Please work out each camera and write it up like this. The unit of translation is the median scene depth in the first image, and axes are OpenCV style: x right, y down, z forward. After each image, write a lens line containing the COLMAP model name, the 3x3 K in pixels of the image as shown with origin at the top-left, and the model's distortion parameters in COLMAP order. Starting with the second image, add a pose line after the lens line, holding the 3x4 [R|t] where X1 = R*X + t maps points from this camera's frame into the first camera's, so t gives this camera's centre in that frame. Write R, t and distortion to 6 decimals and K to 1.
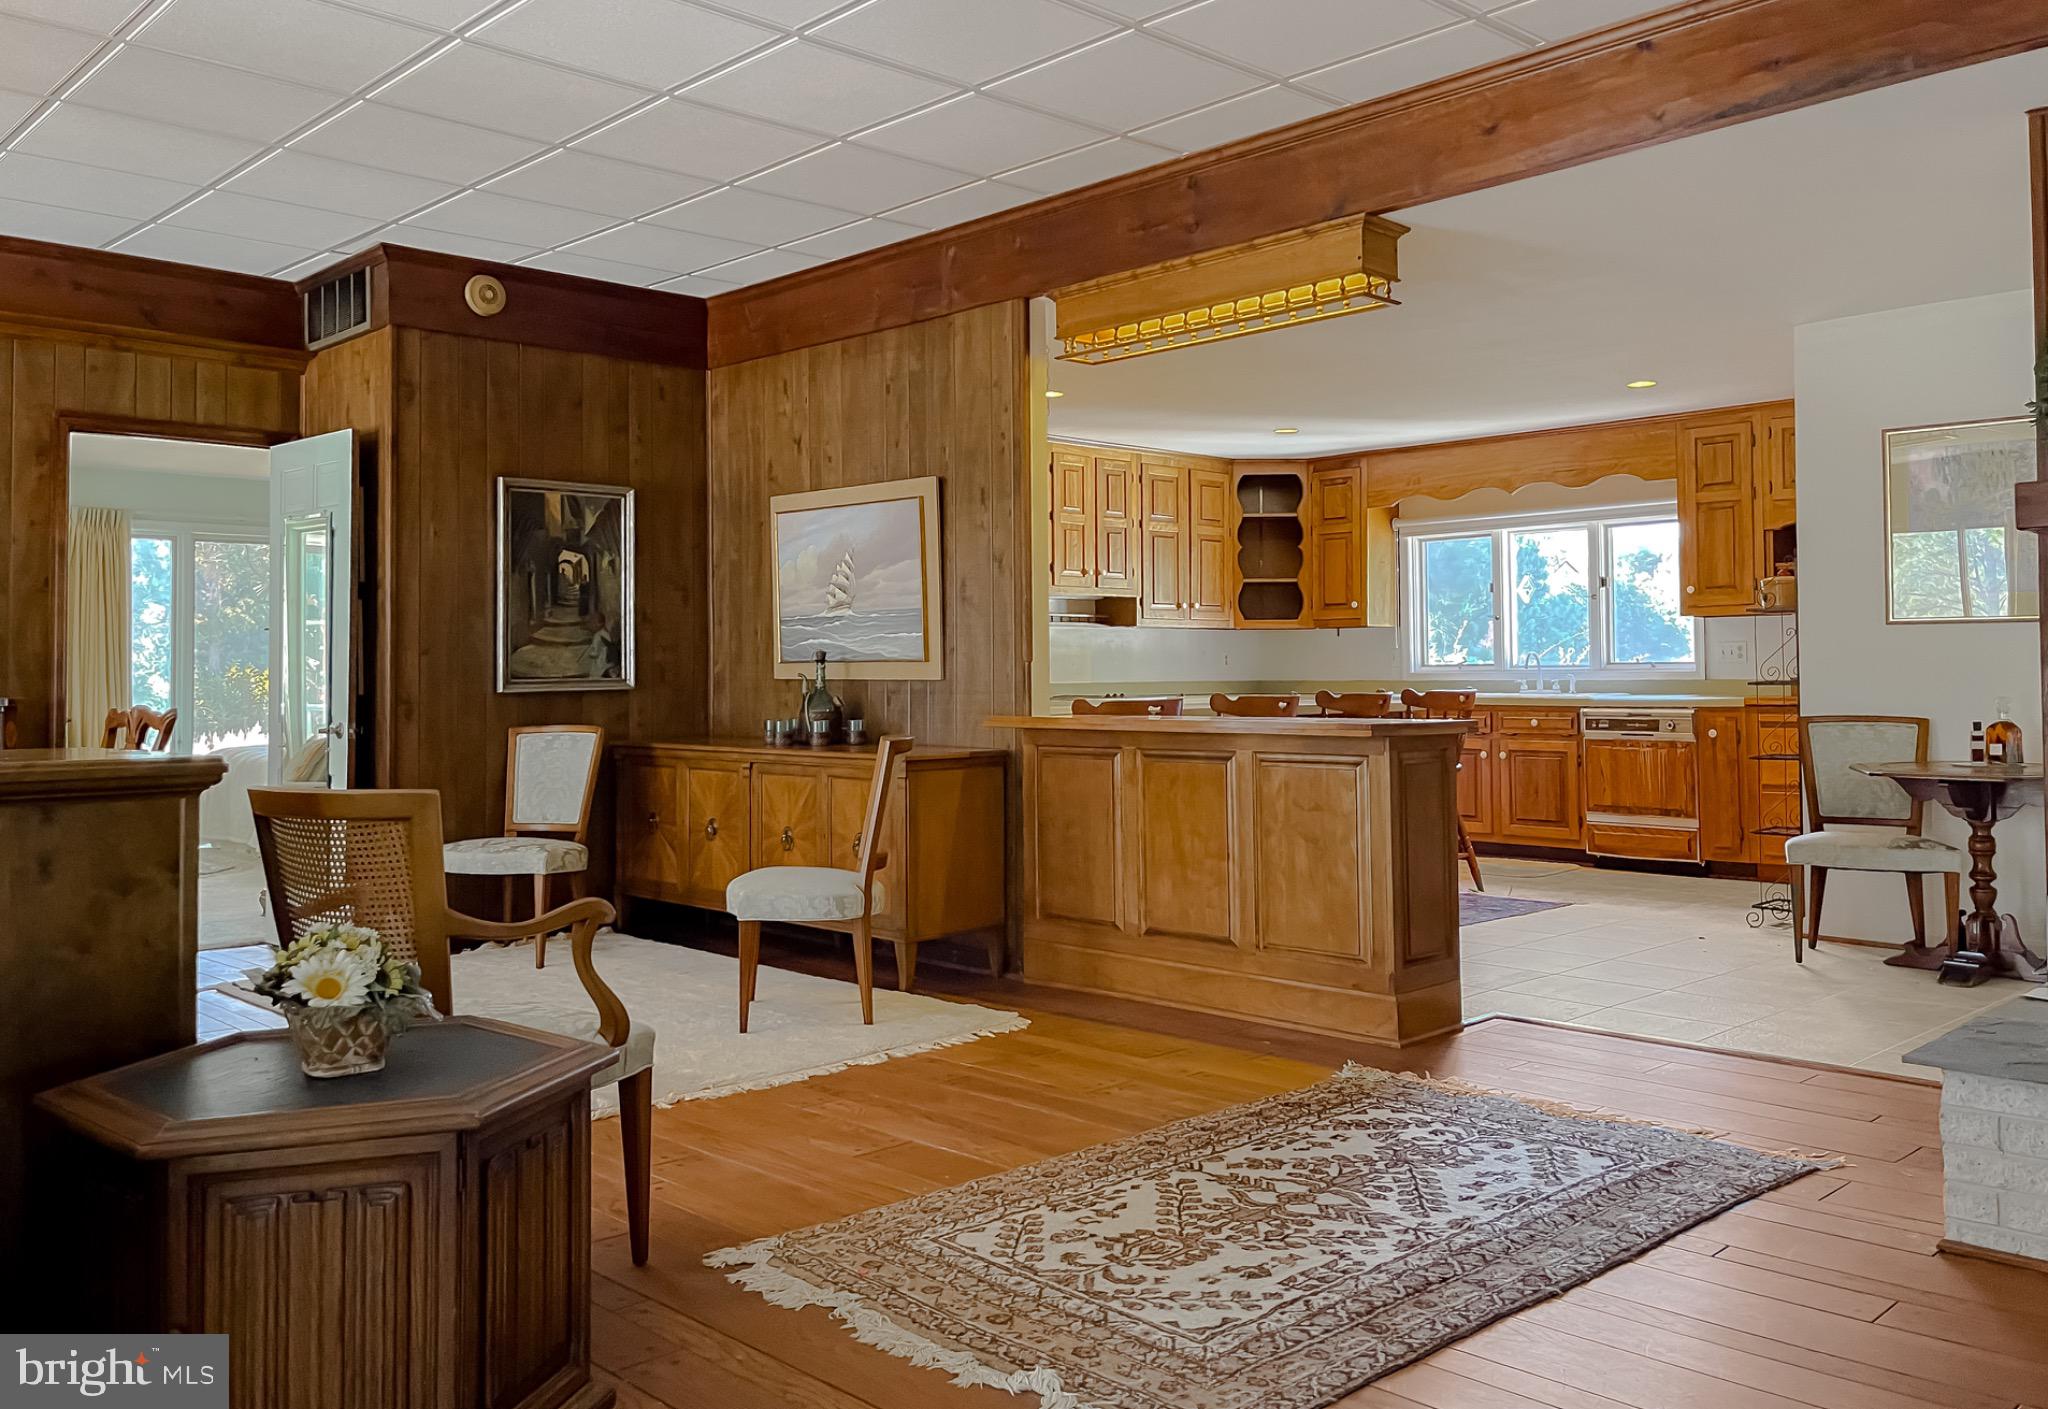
lens RADIAL K [[1617.6, 0, 1018.9], [0, 1617.6, 640.3], [0, 0, 1]] dist [0.057986, -0.000925]
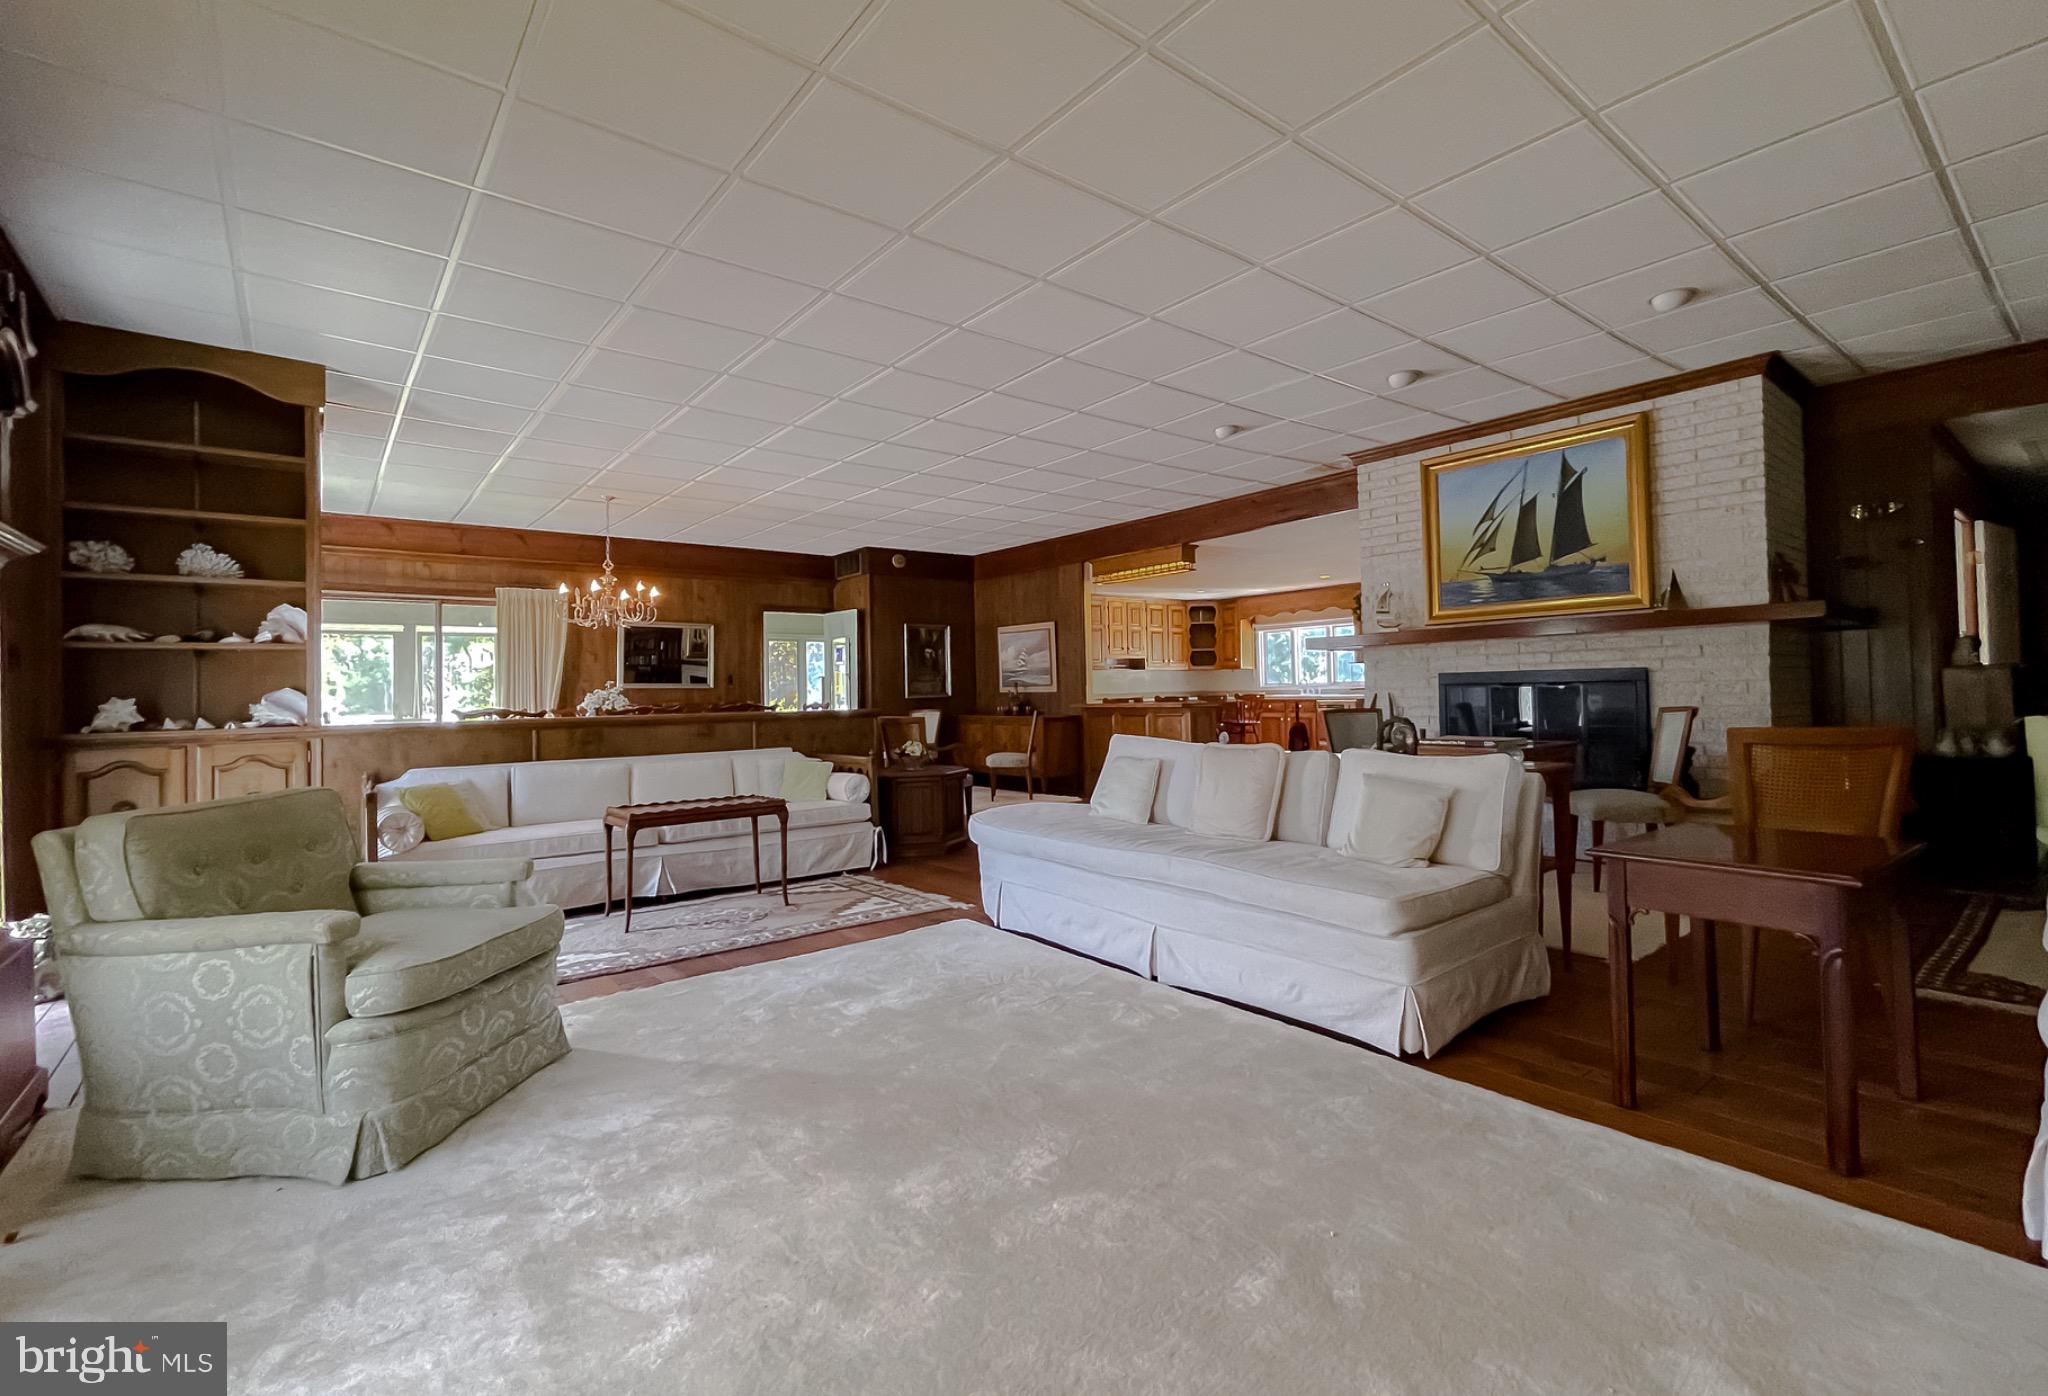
lens RADIAL K [[907.9, 0, 1050.6], [0, 907.9, 672.5], [0, 0, 1]] dist [-0.012718, -0.000336]
pose [[0.995547, -0.015109, -0.093045, 0.087683], [0.015054, 0.999886, -0.001299, -0.008113], [0.093054, -0.000107, 0.995661, -0.586928]]
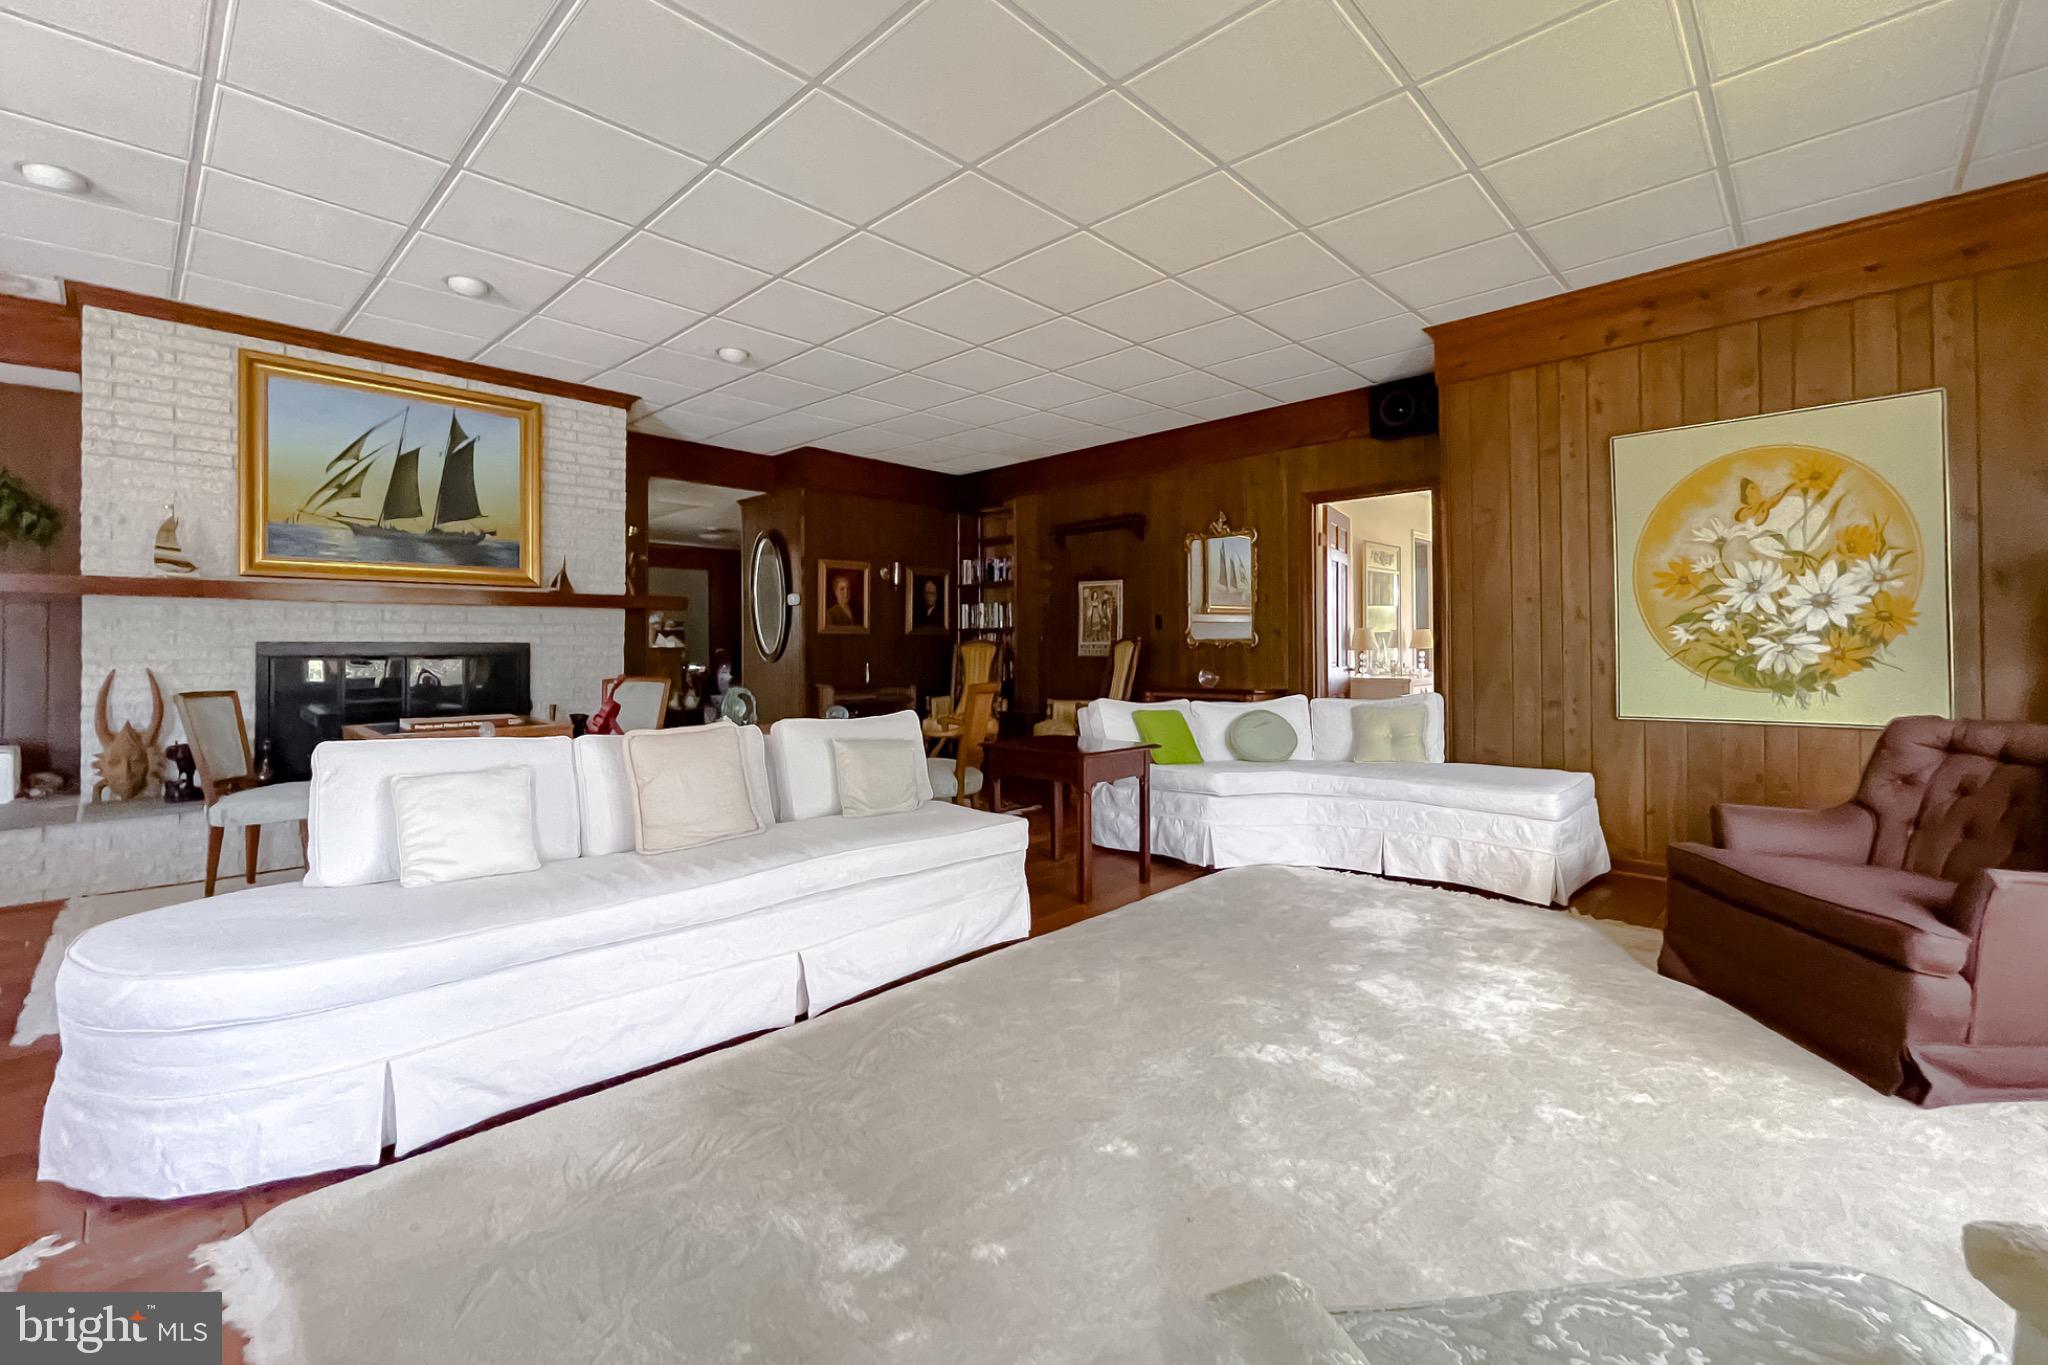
lens RADIAL K [[866.1, 0, 1020.2], [0, 866.1, 641.5], [0, 0, 1]] dist [0.000119, -0.000155]
pose [[-0.027710, 0.013579, 0.999524, -0.284727], [-0.018248, 0.999734, -0.014088, -0.003894], [-0.999449, -0.018630, -0.027455, -0.180646]]
